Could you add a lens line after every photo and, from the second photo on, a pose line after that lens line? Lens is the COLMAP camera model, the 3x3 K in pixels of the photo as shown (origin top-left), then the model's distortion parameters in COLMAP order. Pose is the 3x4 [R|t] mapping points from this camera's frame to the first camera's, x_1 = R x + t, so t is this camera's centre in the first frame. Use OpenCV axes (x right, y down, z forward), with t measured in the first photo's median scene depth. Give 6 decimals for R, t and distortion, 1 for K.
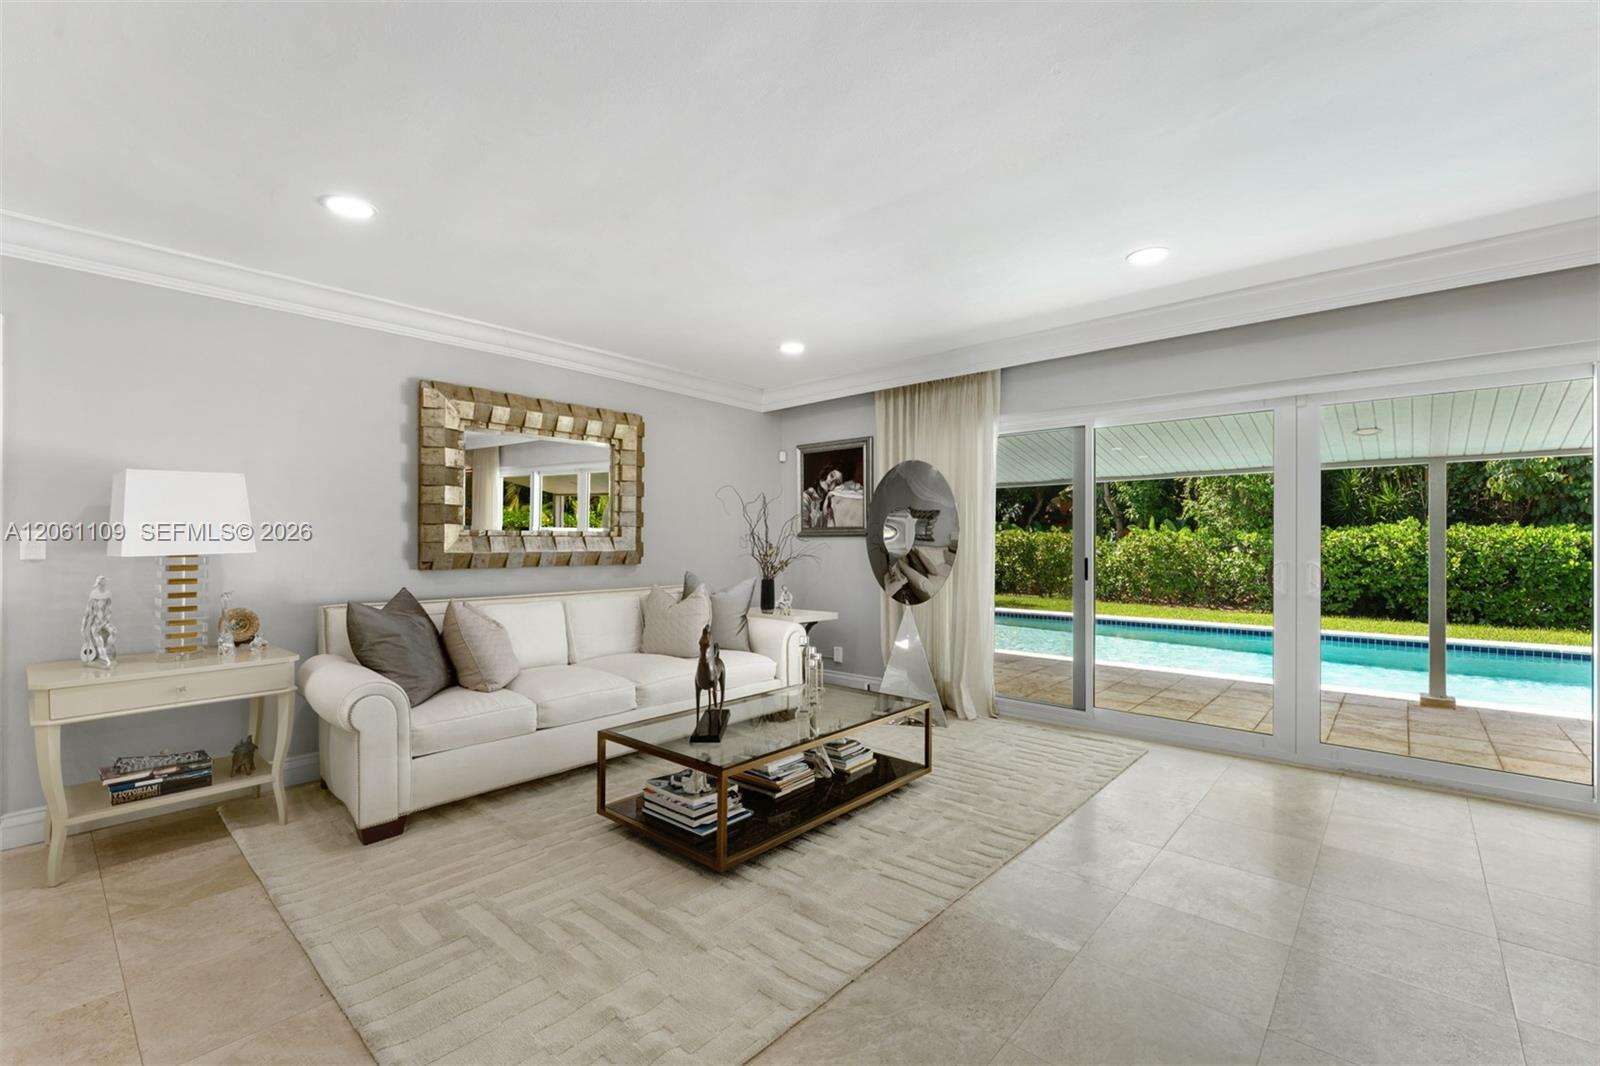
lens RADIAL K [[694.5, 0, 798.0], [0, 694.5, 542.4], [0, 0, 1]] dist [0.001608, 0.000222]
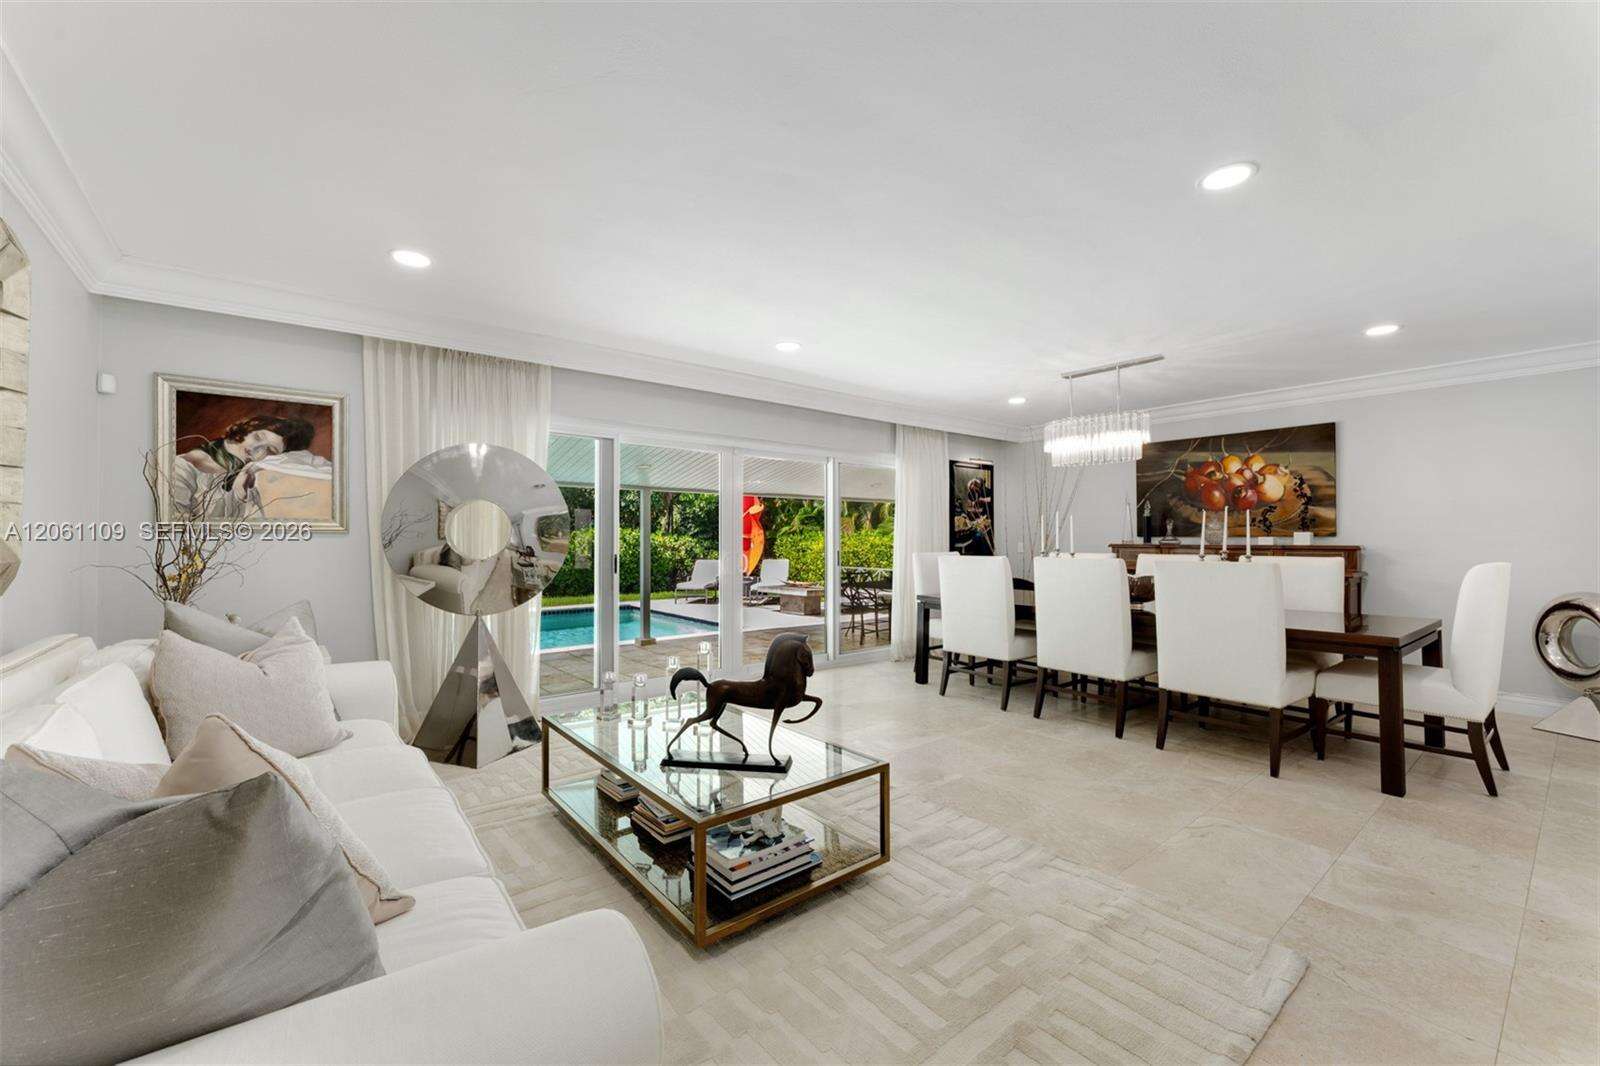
lens RADIAL K [[646.9, 0, 800.0], [0, 646.9, 533.0], [0, 0, 1]] dist [0.000388, 0.000050]
pose [[0.159081, 0.008893, 0.987225, -0.467164], [0.002848, 0.999951, -0.009467, -0.001330], [-0.987261, 0.004317, 0.159048, 0.421322]]
